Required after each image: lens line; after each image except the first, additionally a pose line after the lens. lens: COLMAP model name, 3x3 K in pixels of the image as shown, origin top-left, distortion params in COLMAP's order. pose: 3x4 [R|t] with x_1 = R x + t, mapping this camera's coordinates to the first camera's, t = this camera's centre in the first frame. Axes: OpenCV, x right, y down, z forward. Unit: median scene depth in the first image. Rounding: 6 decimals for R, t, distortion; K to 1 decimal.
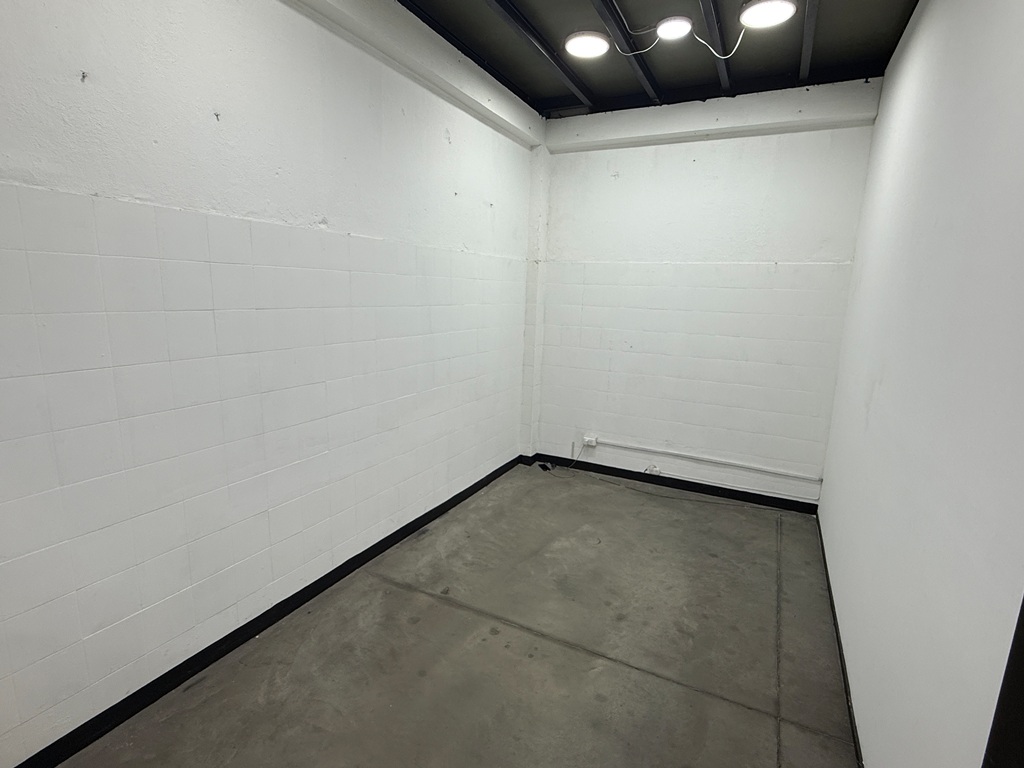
lens RADIAL K [[502.7, 0, 512.4], [0, 502.7, 384.2], [0, 0, 1]] dist [0.003009, -0.001700]
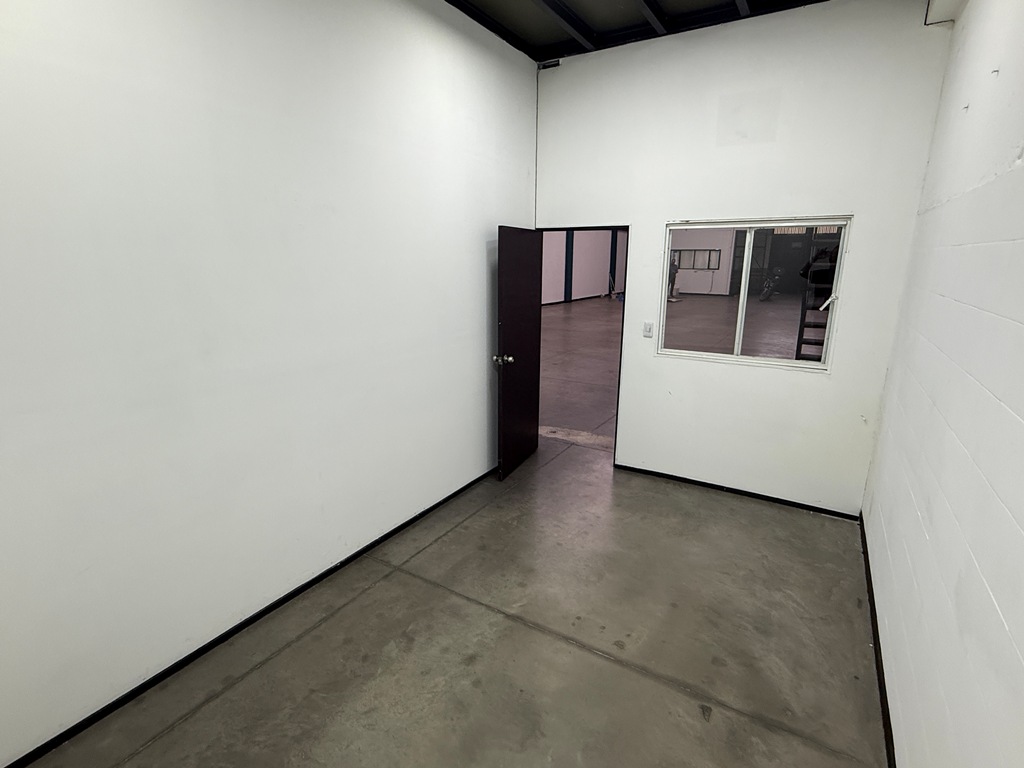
lens RADIAL K [[502.7, 0, 511.1], [0, 502.7, 382.5], [0, 0, 1]] dist [0.003009, -0.001700]
pose [[-0.996356, -0.054941, 0.065236, 0.125594], [-0.022474, 0.906970, 0.420596, -0.312190], [-0.082275, 0.417597, -0.904900, 1.630971]]
